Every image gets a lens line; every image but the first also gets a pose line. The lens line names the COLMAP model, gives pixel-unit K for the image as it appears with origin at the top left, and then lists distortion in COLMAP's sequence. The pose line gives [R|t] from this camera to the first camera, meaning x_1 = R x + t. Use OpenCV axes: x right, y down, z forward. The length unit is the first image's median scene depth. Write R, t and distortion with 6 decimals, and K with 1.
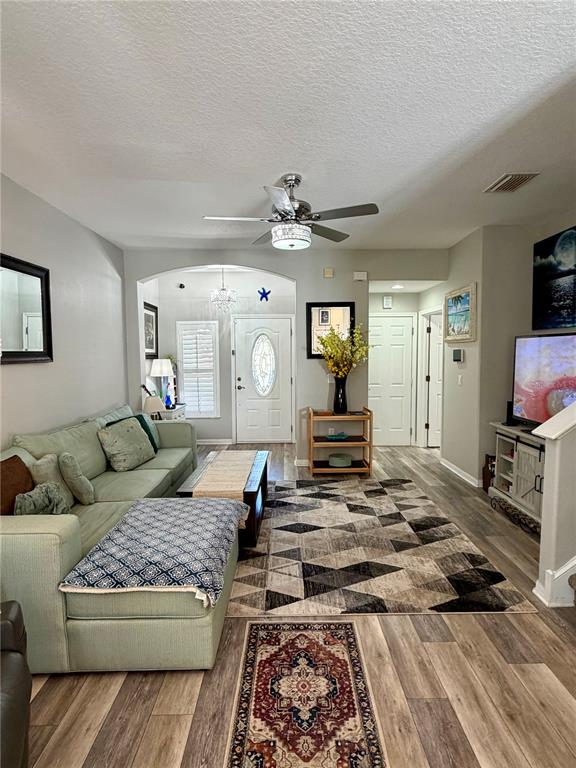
lens RADIAL K [[404.3, 0, 286.3], [0, 404.3, 380.5], [0, 0, 1]] dist [0.001591, 0.001442]
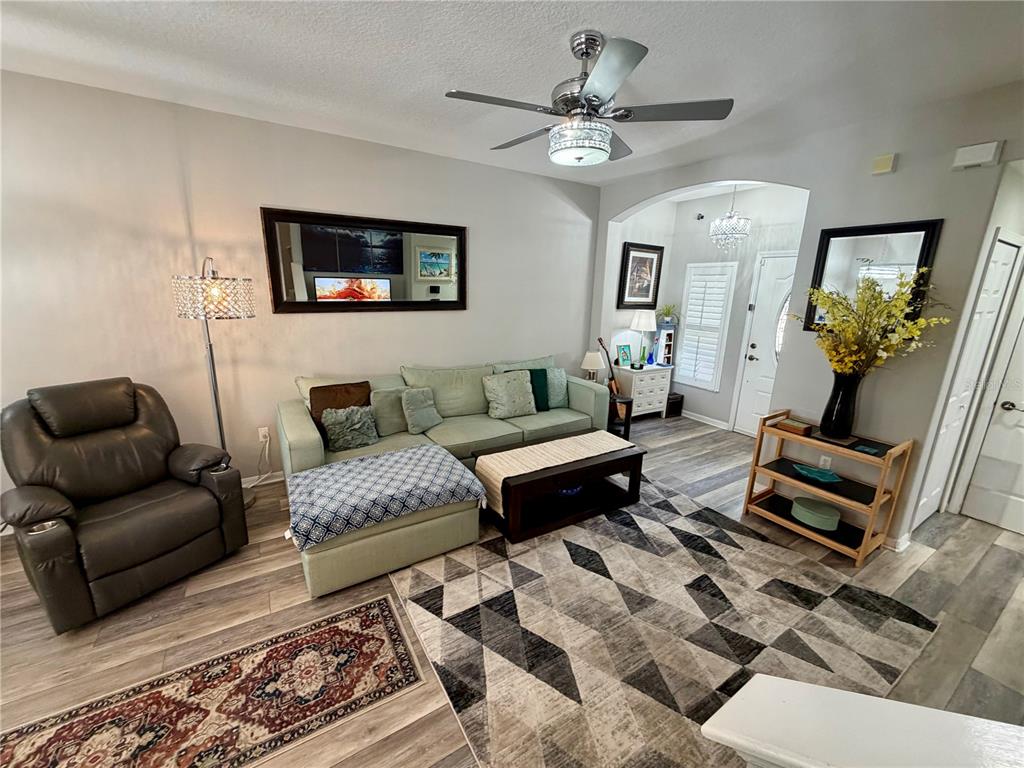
lens RADIAL K [[408.3, 0, 507.2], [0, 408.3, 384.1], [0, 0, 1]] dist [0.001445, -0.000282]
pose [[0.517270, 0.225006, -0.825715, 0.501323], [-0.087899, 0.973685, 0.210264, -0.096058], [0.851297, -0.036184, 0.523435, 0.478298]]
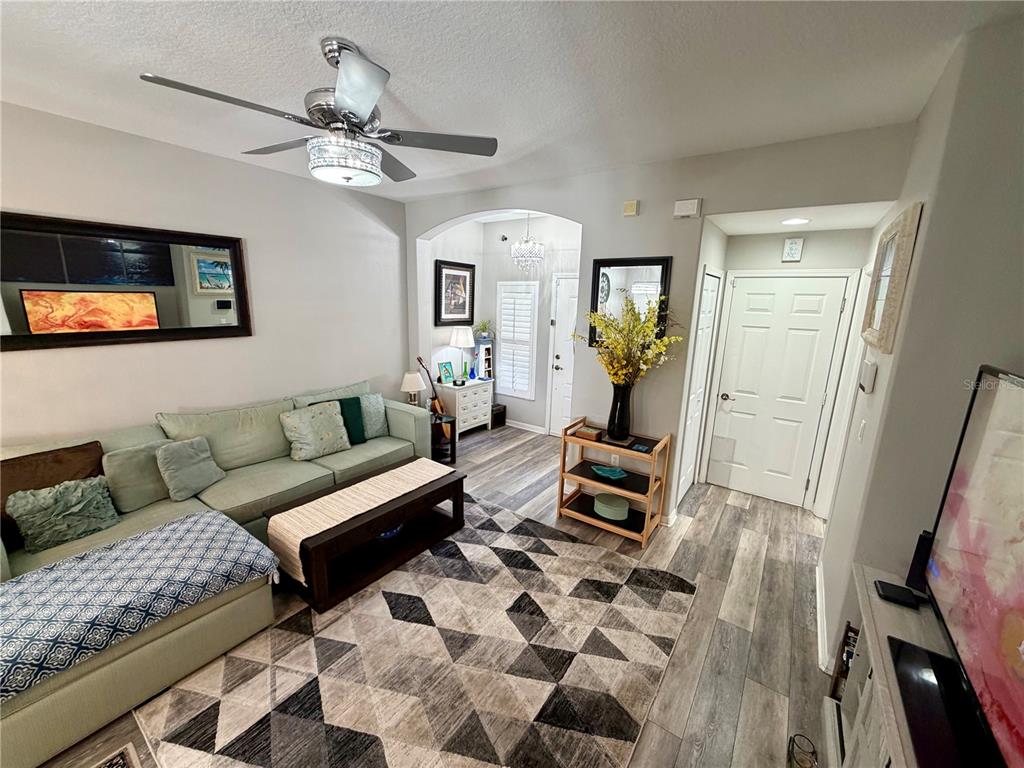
lens RADIAL K [[408.3, 0, 507.9], [0, 408.3, 384.0], [0, 0, 1]] dist [0.001445, -0.000282]
pose [[0.806423, 0.152492, -0.571338, 0.503057], [-0.072782, 0.984427, 0.160018, -0.135260], [0.586843, -0.087459, 0.804964, 0.558818]]
